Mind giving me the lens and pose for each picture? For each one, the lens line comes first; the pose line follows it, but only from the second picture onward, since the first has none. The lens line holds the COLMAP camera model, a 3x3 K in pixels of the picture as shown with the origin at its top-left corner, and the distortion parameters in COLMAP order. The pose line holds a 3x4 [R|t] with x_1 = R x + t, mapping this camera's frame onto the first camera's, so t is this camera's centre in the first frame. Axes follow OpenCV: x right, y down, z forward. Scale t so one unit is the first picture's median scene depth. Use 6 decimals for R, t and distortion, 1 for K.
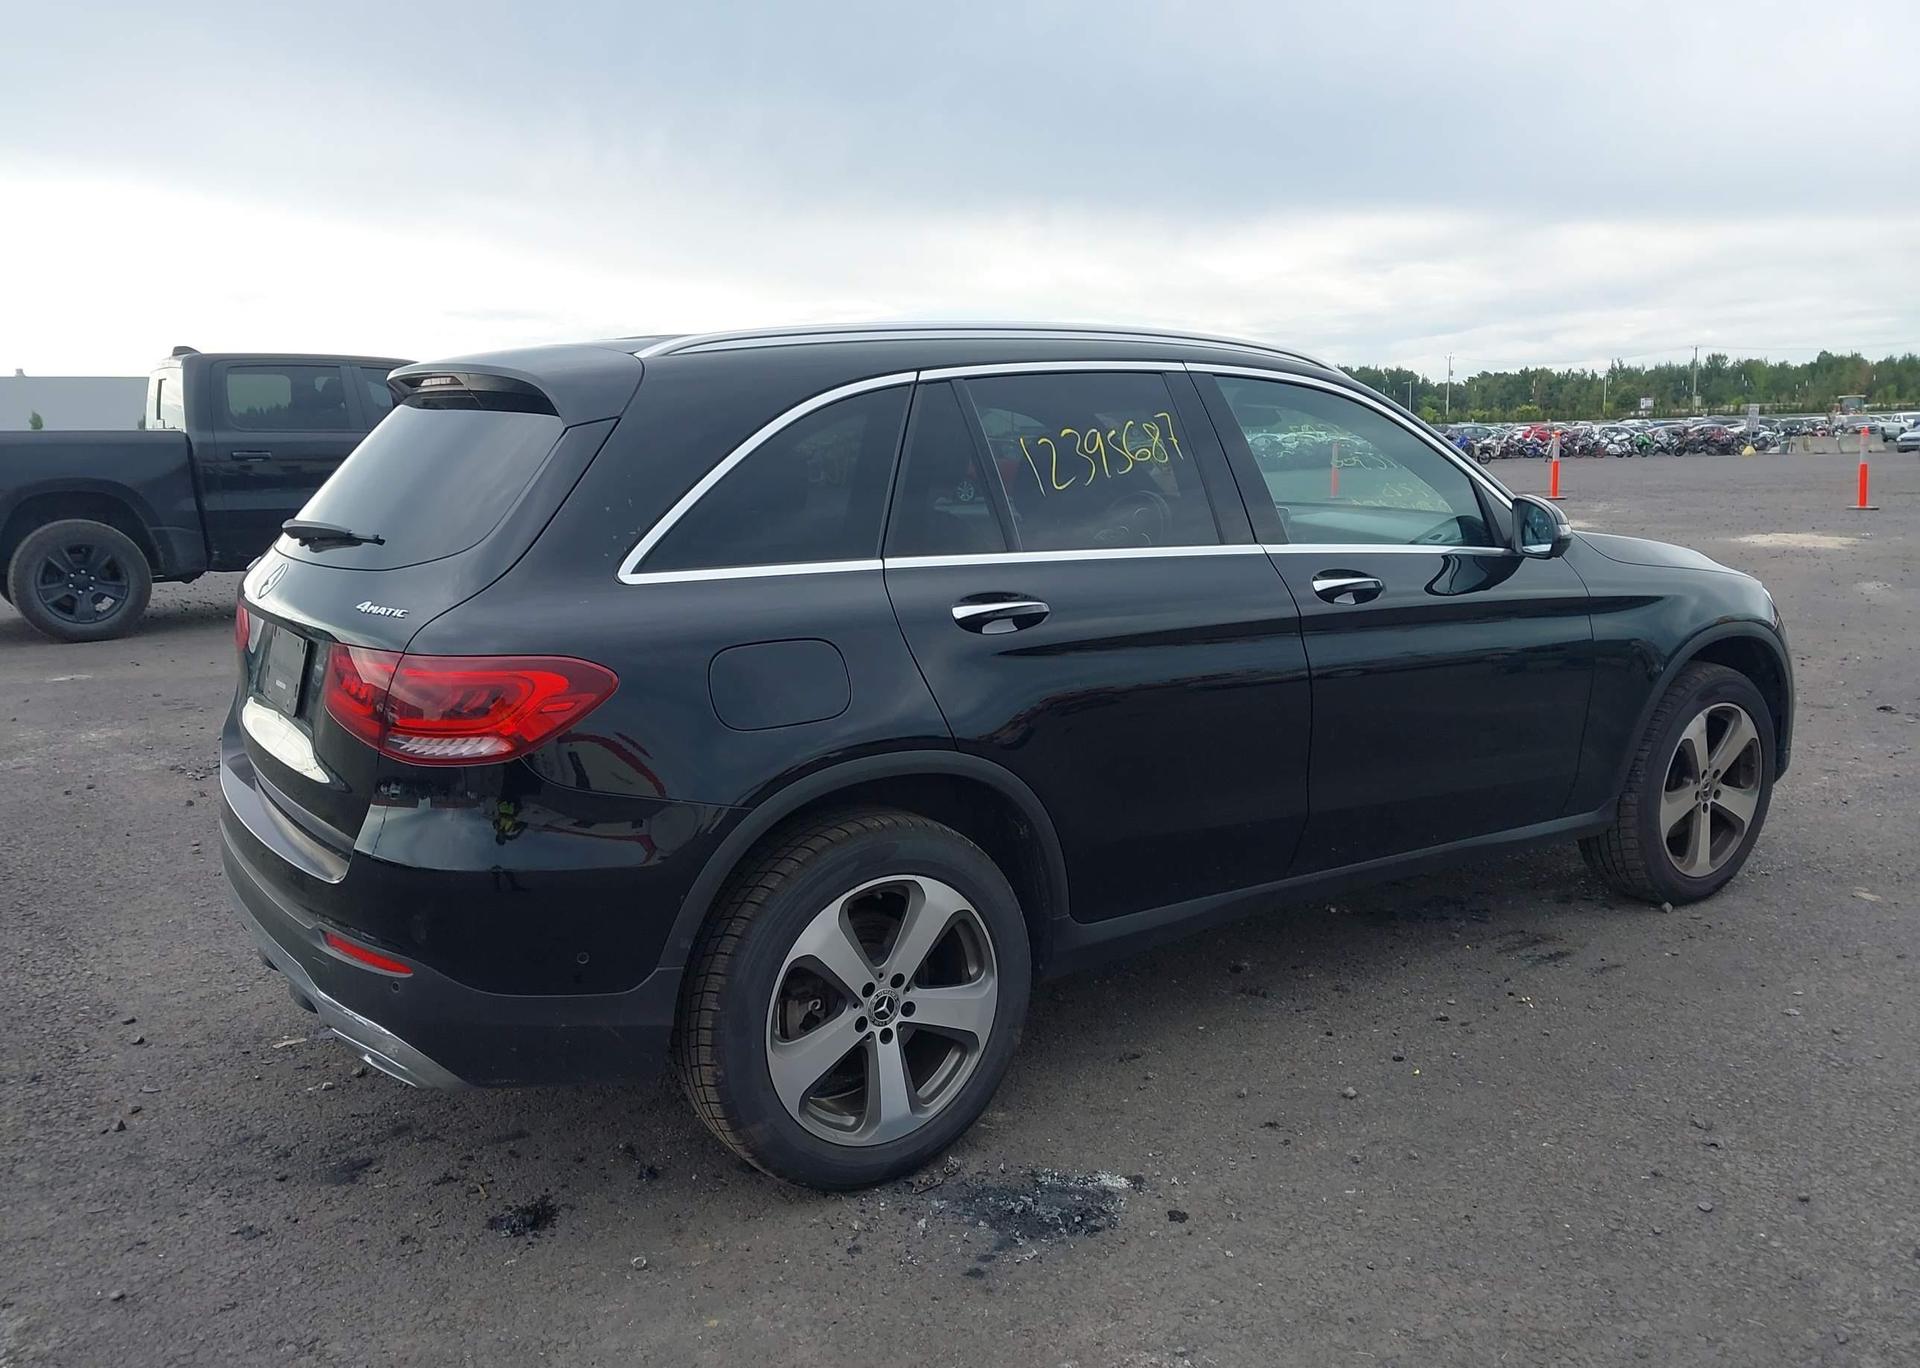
lens RADIAL K [[1530.4, 0, 973.3], [0, 1530.4, 687.3], [0, 0, 1]] dist [0.038881, -0.051155]
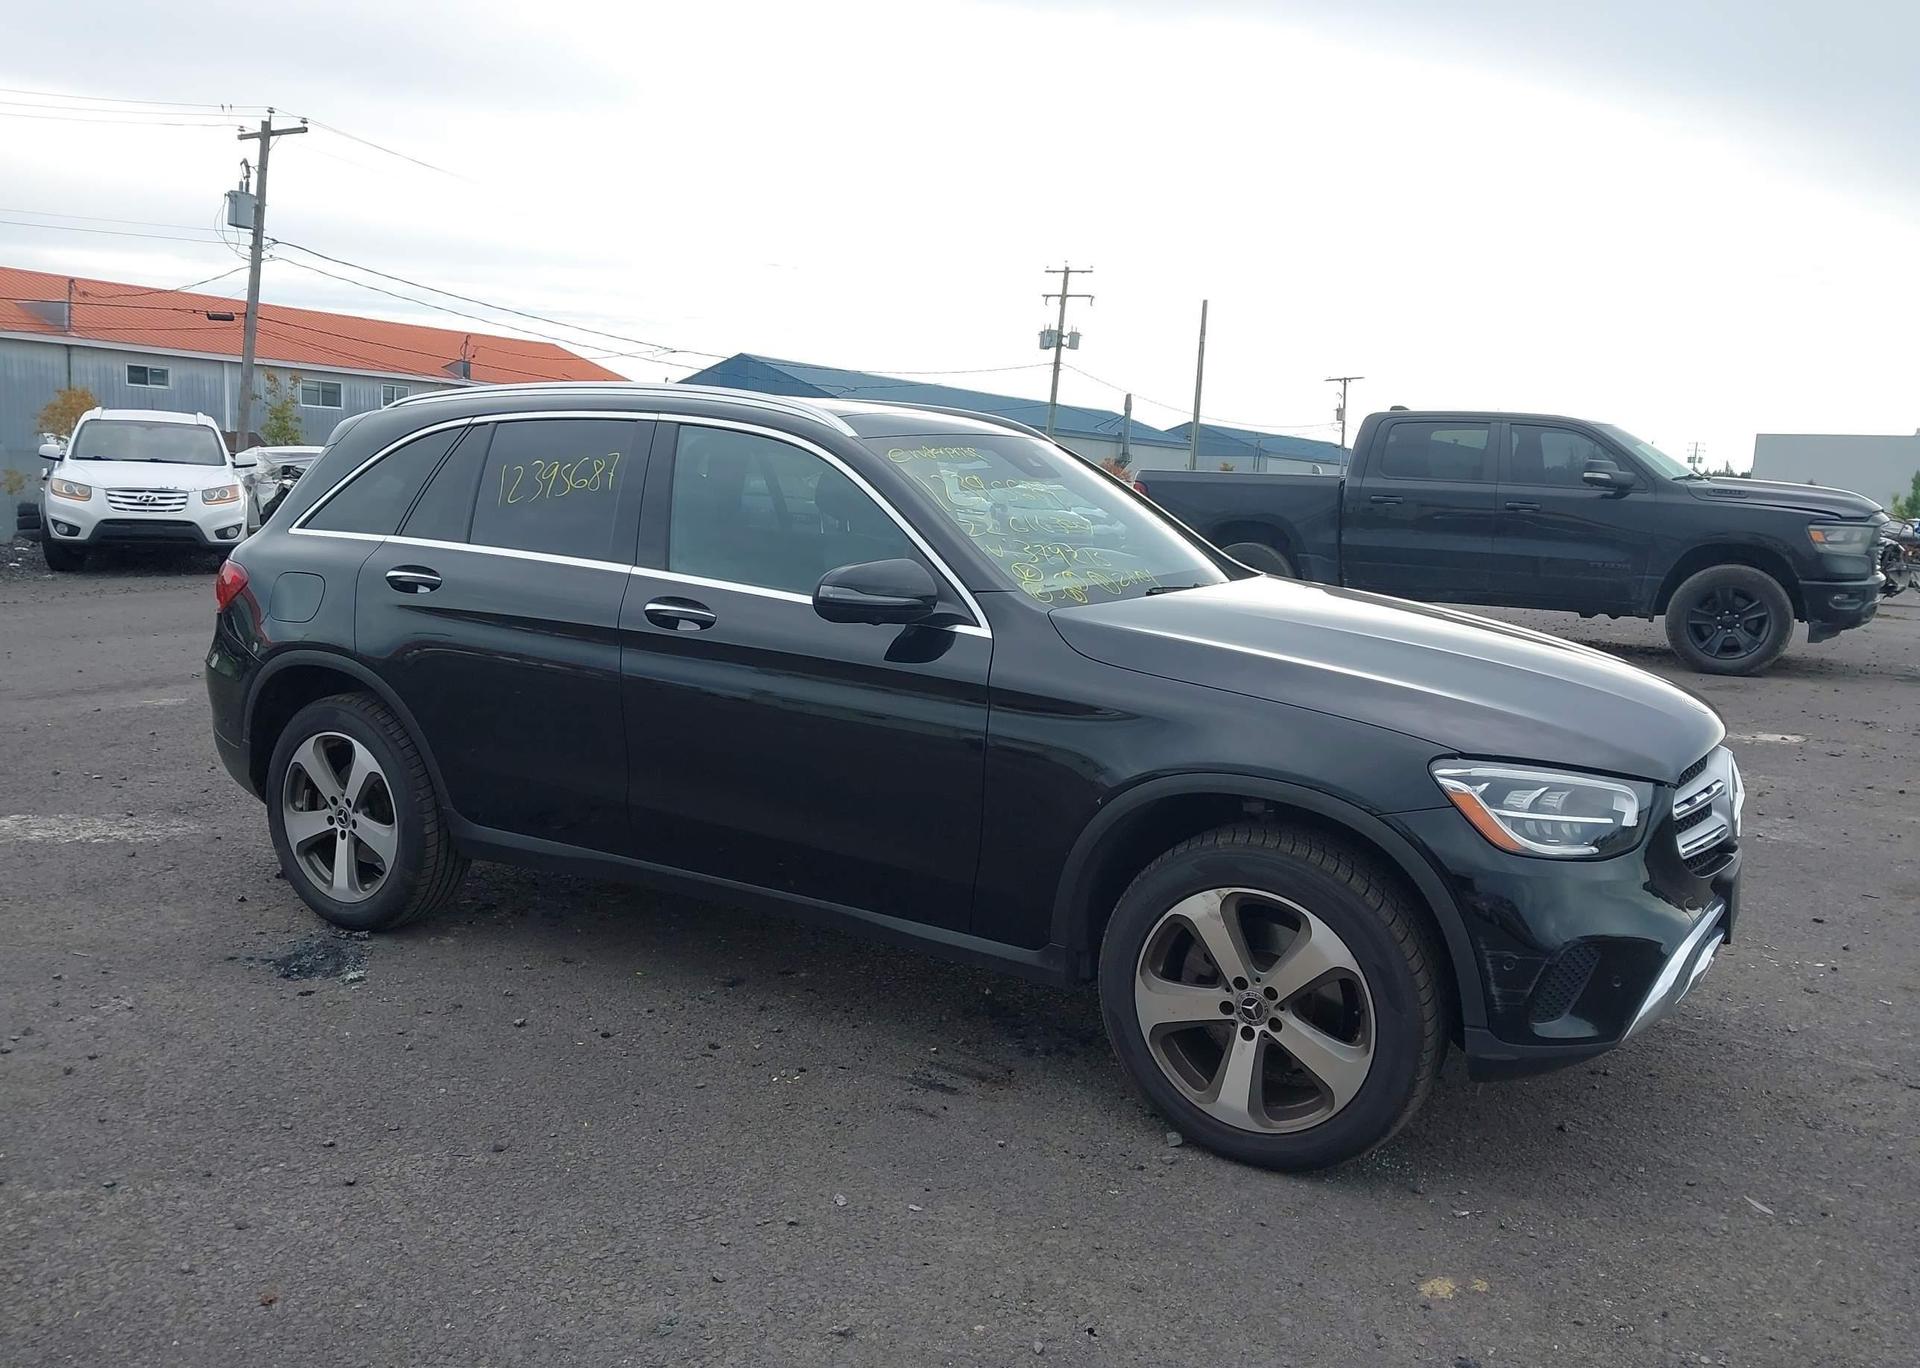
lens RADIAL K [[1520.0, 0, 973.3], [0, 1520.0, 721.4], [0, 0, 1]] dist [0.091772, -0.159055]
pose [[0.398171, 0.172832, -0.900882, 1.605412], [-0.188252, 0.976583, 0.104152, -0.174262], [0.897787, 0.128123, 0.421383, 0.895772]]
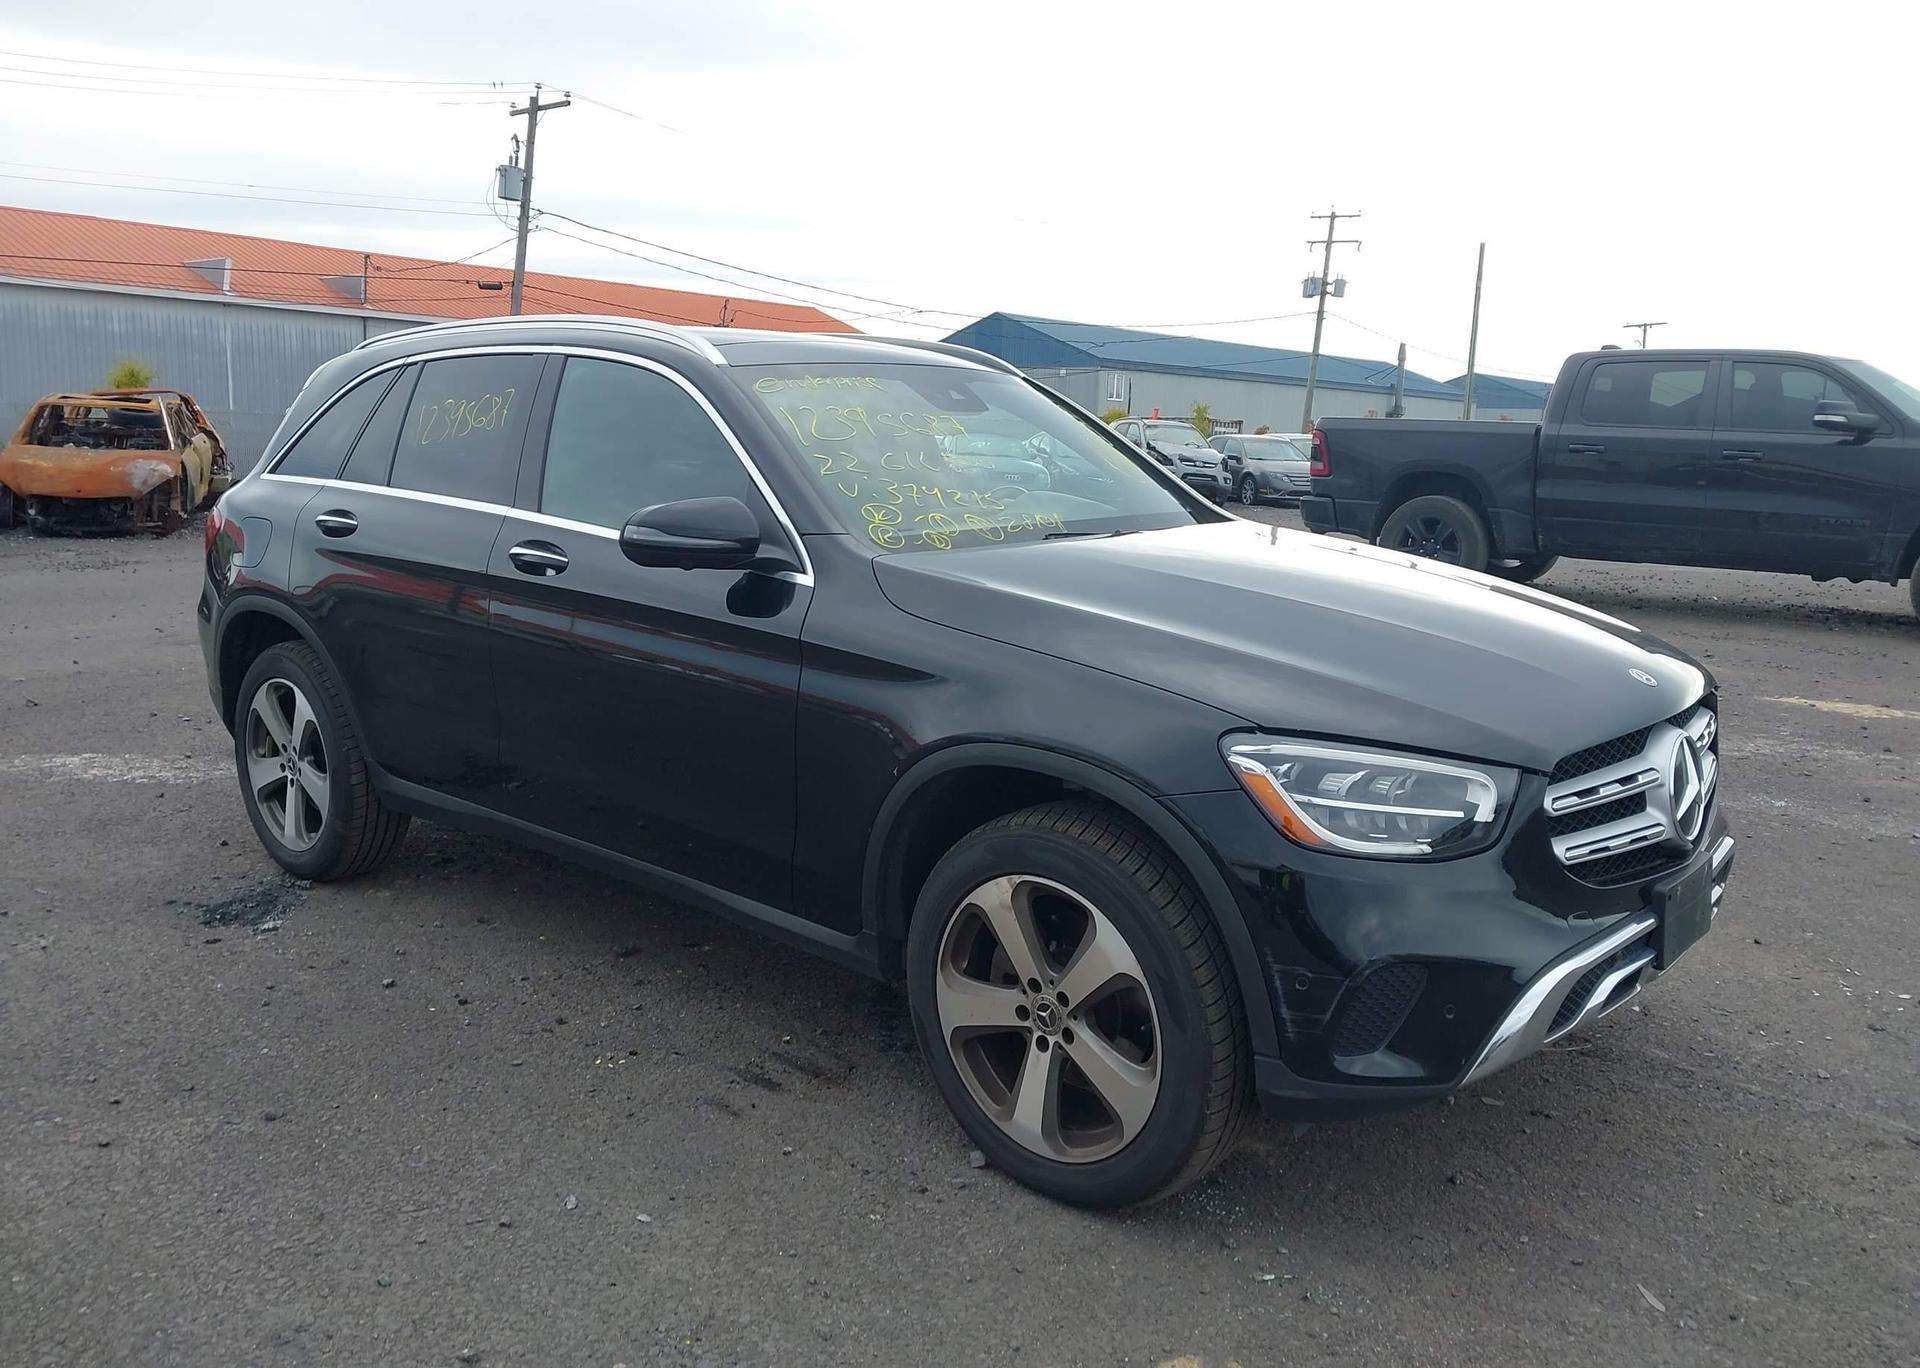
lens RADIAL K [[1535.1, 0, 986.3], [0, 1535.1, 683.8], [0, 0, 1]] dist [0.101144, -0.173954]
pose [[0.227568, 0.179174, -0.957136, 1.605351], [-0.186606, 0.972733, 0.137726, -0.222342], [0.955715, 0.147266, 0.254798, 1.252535]]
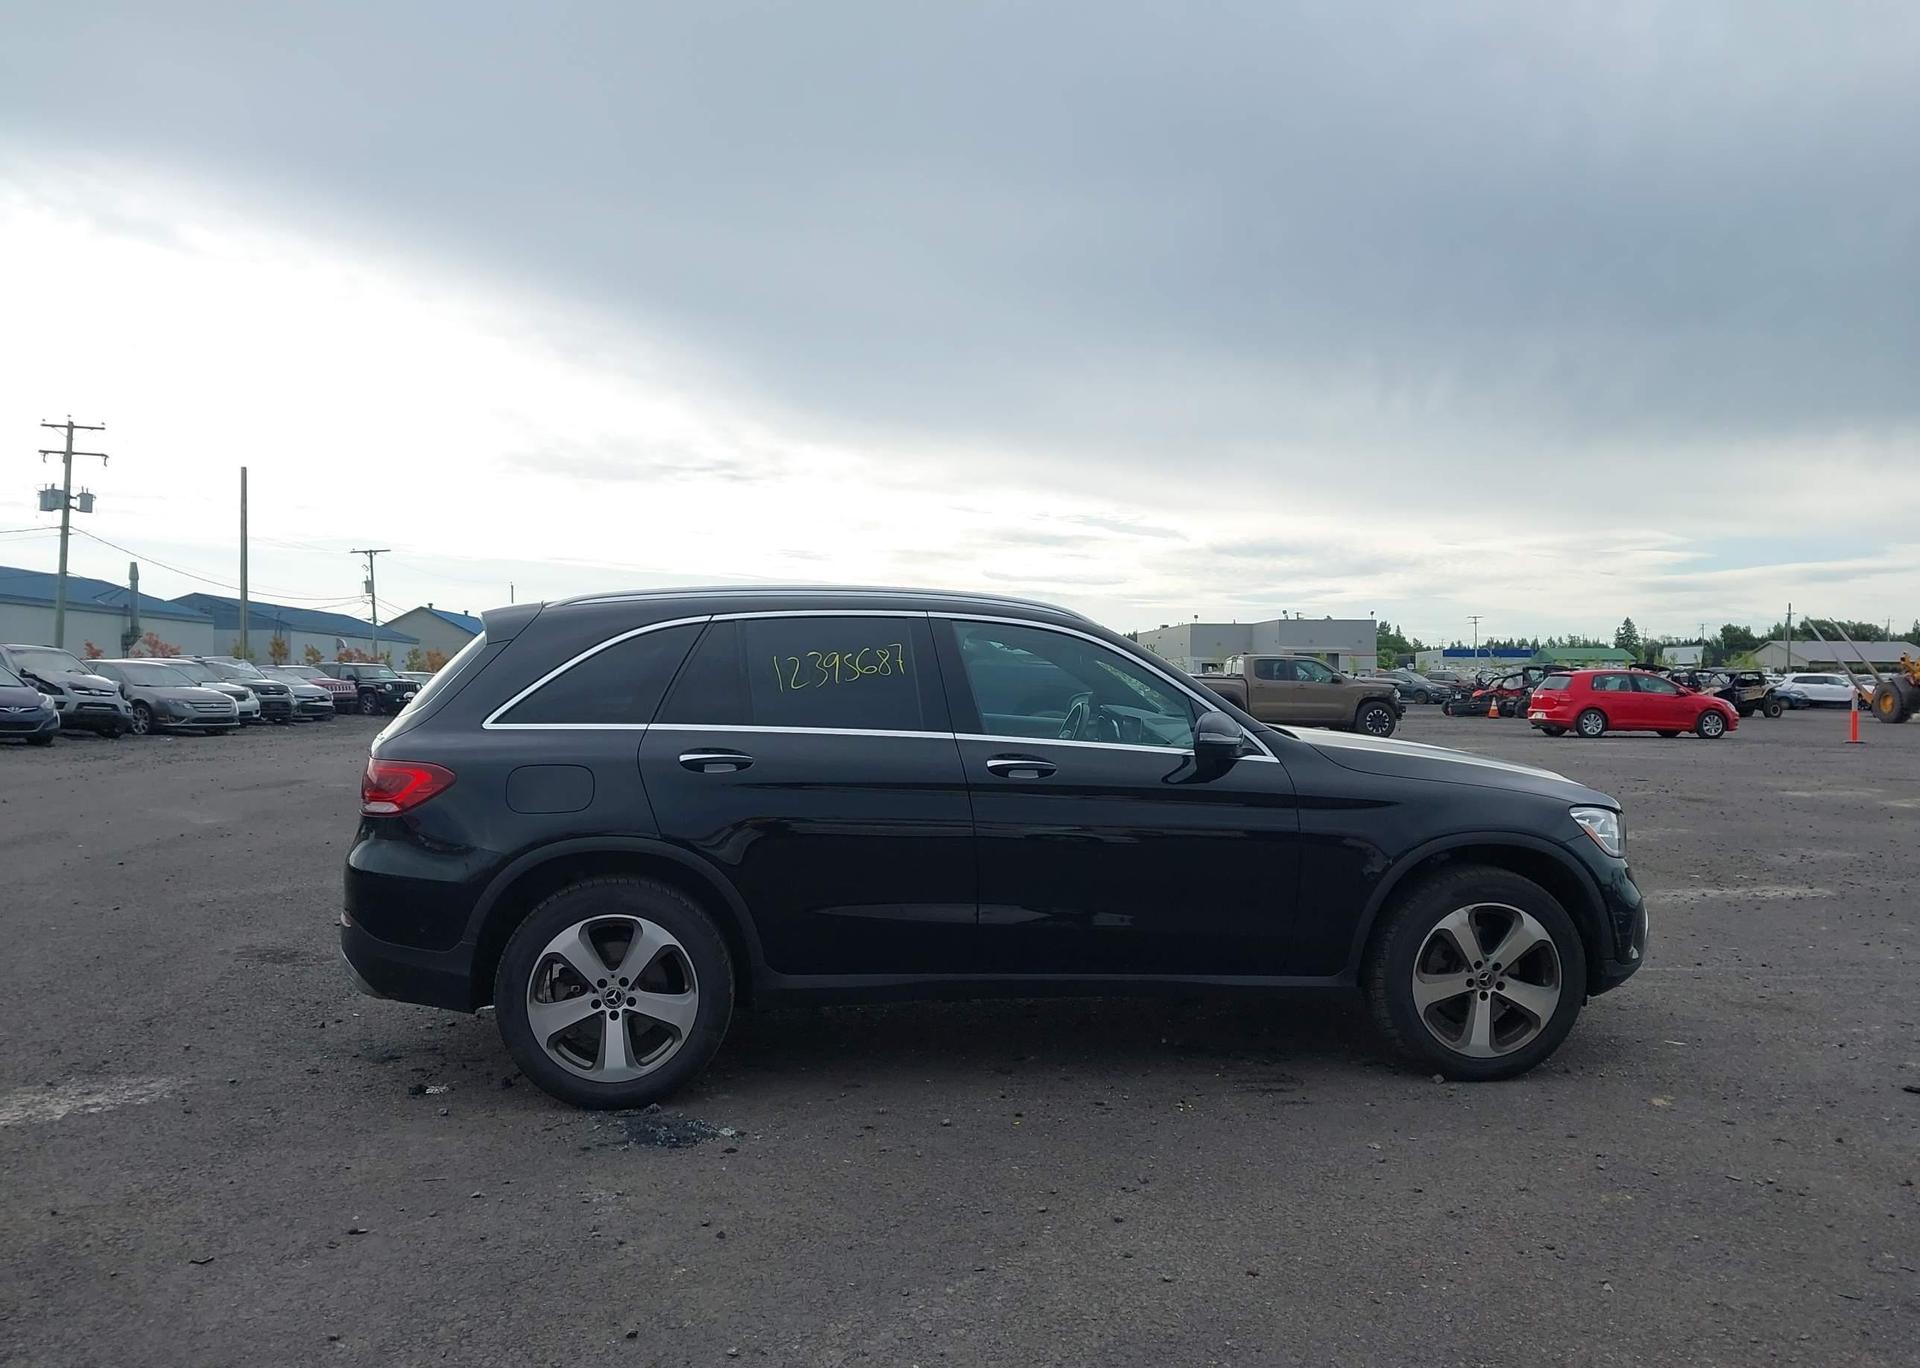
lens RADIAL K [[1552.1, 0, 967.2], [0, 1552.1, 687.1], [0, 0, 1]] dist [0.039978, -0.053979]
pose [[0.887776, 0.028285, -0.459405, 1.020238], [-0.097097, 0.987157, -0.126857, 0.056362], [0.449917, 0.157228, 0.879121, -0.337620]]
